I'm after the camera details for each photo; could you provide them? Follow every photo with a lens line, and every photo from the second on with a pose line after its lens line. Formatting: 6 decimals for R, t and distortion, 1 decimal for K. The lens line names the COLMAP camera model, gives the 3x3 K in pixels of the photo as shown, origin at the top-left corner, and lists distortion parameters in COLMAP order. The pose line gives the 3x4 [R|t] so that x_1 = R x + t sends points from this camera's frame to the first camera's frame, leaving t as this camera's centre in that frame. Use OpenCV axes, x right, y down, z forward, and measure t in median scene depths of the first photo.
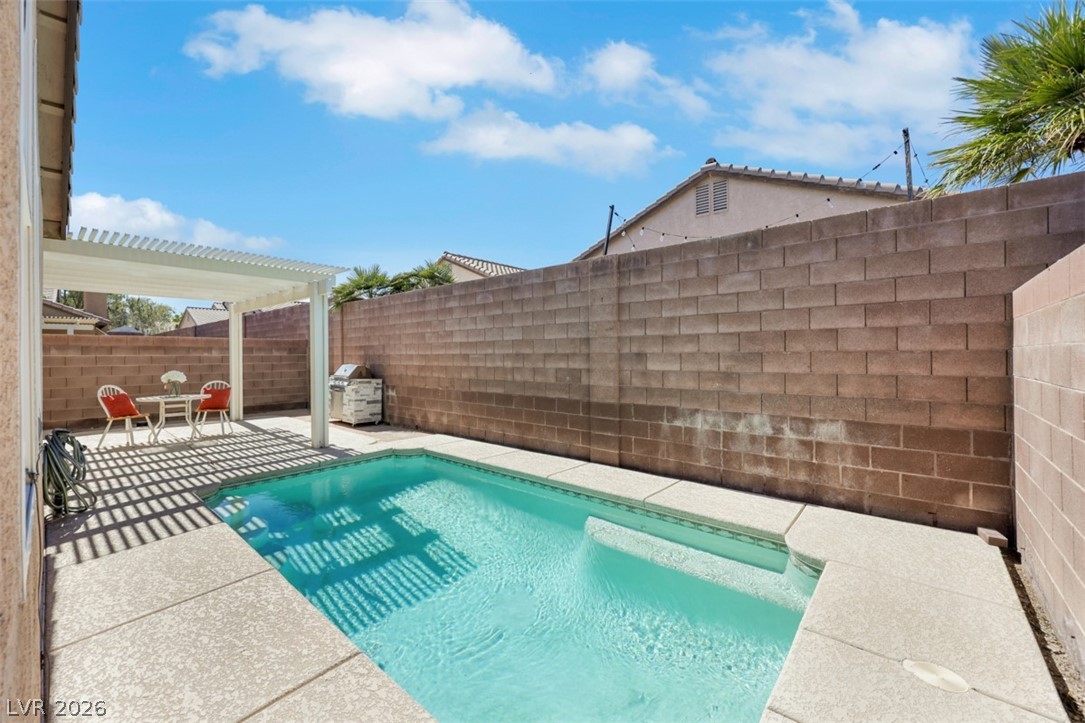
lens RADIAL K [[439.0, 0, 533.6], [0, 439.0, 355.9], [0, 0, 1]] dist [0.002073, 0.000080]
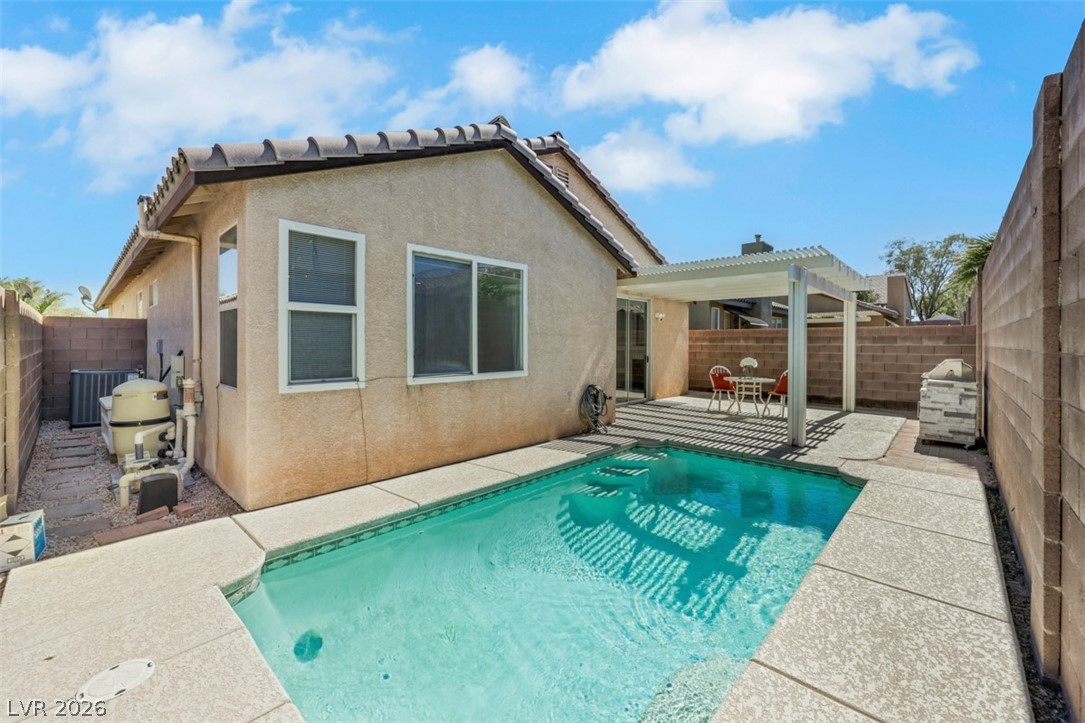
lens RADIAL K [[439.0, 0, 540.6], [0, 439.0, 352.6], [0, 0, 1]] dist [0.002073, 0.000080]
pose [[-0.031610, 0.026511, -0.999149, 0.341219], [-0.006900, 0.999619, 0.026741, -0.006141], [0.999476, 0.007739, -0.031415, 0.371418]]
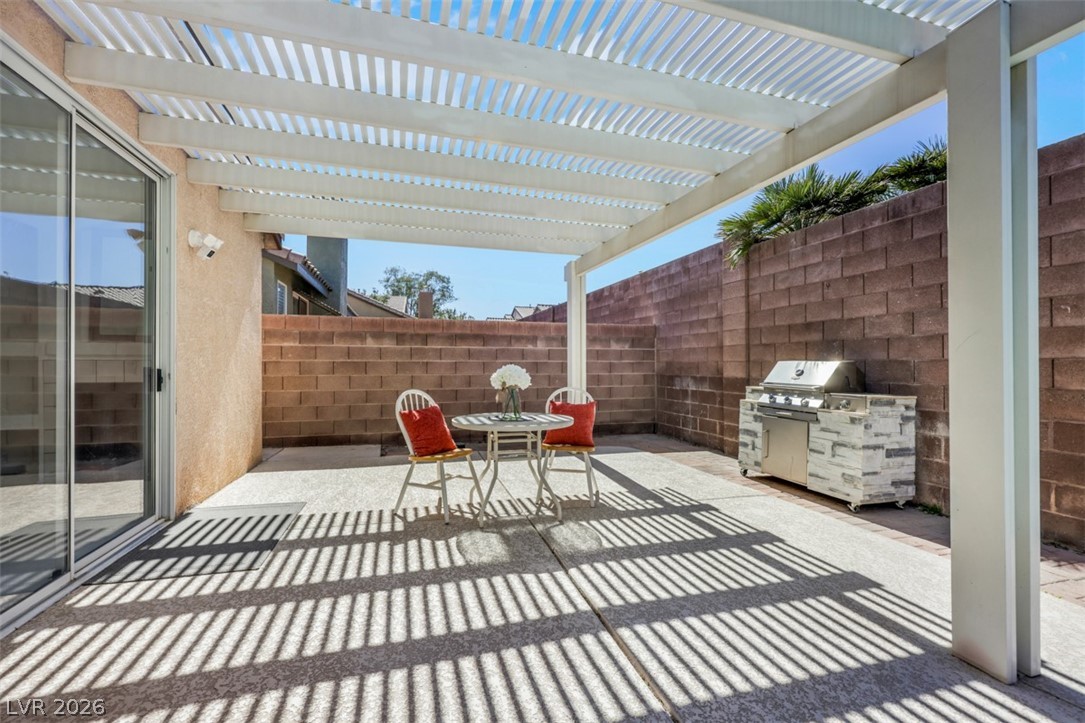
lens RADIAL K [[439.0, 0, 534.1], [0, 439.0, 363.8], [0, 0, 1]] dist [0.002073, 0.000080]
pose [[0.851082, 0.005524, -0.525004, -0.440047], [-0.007050, 0.999975, -0.000907, 0.027208], [0.524985, 0.004473, 0.851100, 0.488568]]
